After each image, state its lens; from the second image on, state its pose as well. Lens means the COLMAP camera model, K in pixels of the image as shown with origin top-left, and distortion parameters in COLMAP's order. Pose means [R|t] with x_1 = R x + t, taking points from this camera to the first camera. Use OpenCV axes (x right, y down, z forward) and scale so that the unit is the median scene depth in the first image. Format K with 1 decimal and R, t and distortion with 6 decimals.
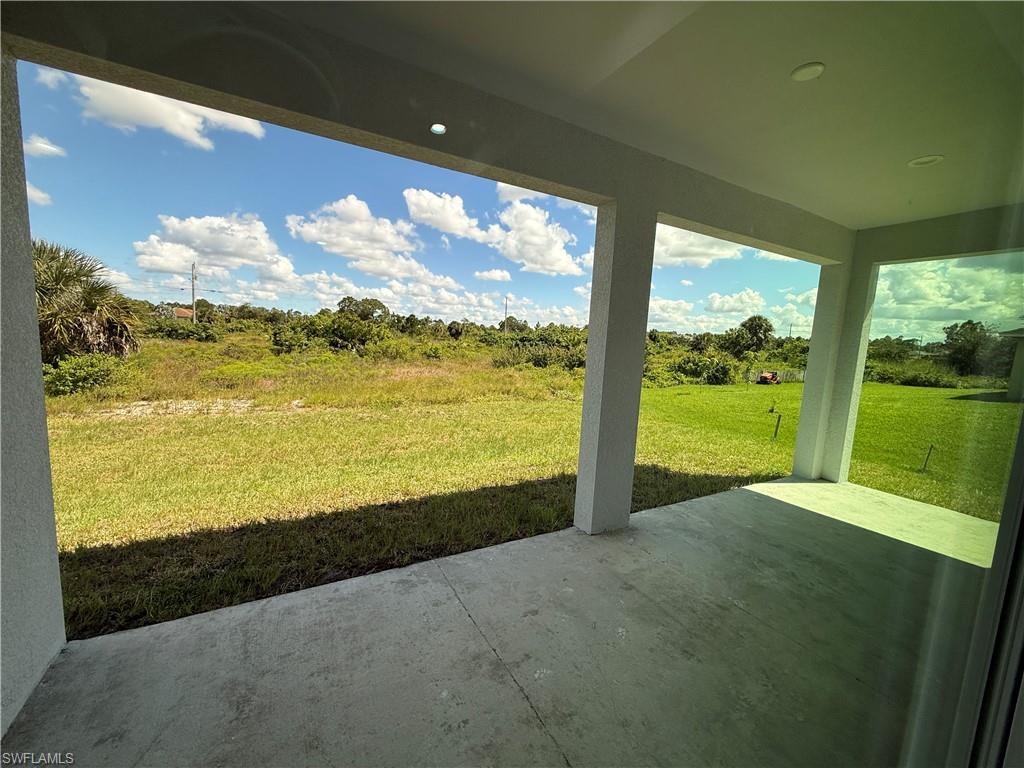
lens RADIAL K [[408.8, 0, 512.9], [0, 408.8, 384.1], [0, 0, 1]] dist [0.002467, -0.000208]
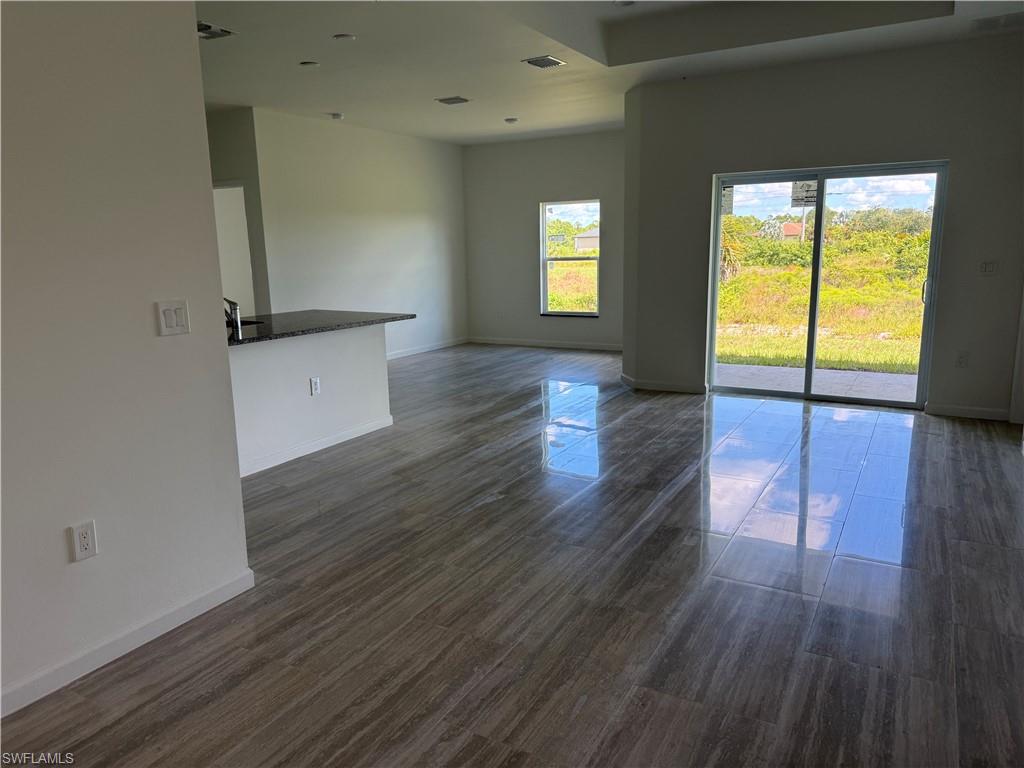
lens RADIAL K [[723.7, 0, 506.9], [0, 723.7, 386.6], [0, 0, 1]] dist [0.044892, -0.033705]
pose [[0.503461, 0.105945, -0.857498, 0.074486], [-0.056045, 0.994368, 0.089949, 0.013549], [0.862198, 0.002773, 0.506563, -0.080122]]
